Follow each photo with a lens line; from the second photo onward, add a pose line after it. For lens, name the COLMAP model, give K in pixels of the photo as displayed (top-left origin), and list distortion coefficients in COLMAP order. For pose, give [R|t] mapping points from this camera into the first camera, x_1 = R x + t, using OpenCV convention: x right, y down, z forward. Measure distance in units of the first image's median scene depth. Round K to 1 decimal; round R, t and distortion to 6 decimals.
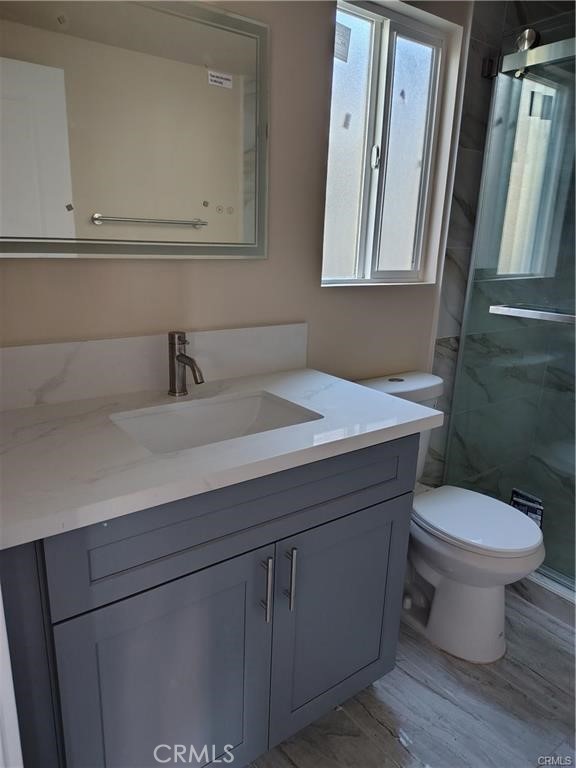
lens RADIAL K [[531.1, 0, 281.6], [0, 531.1, 386.8], [0, 0, 1]] dist [-0.000961, -0.019933]
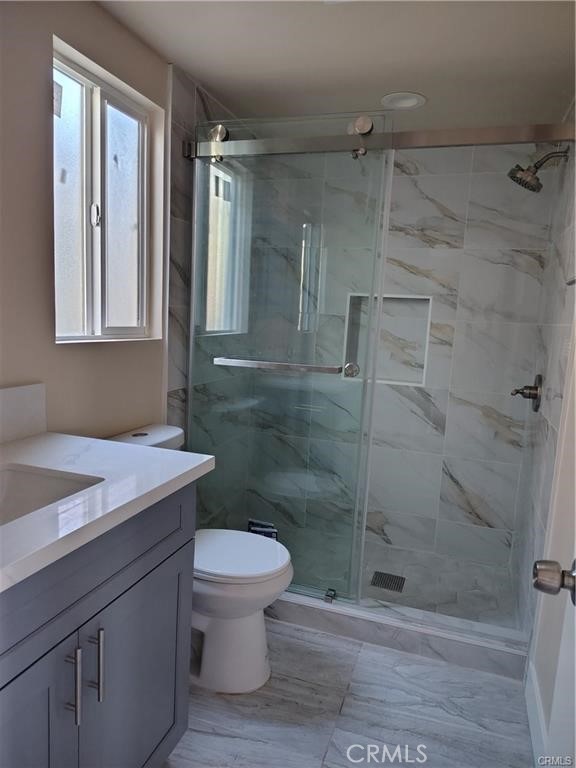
lens RADIAL K [[531.1, 0, 282.4], [0, 531.1, 388.8], [0, 0, 1]] dist [-0.000961, -0.019933]
pose [[0.804151, -0.067033, 0.590634, -0.152750], [0.128977, 0.989626, -0.063286, -0.000692], [-0.580264, 0.127070, 0.804454, 0.034346]]
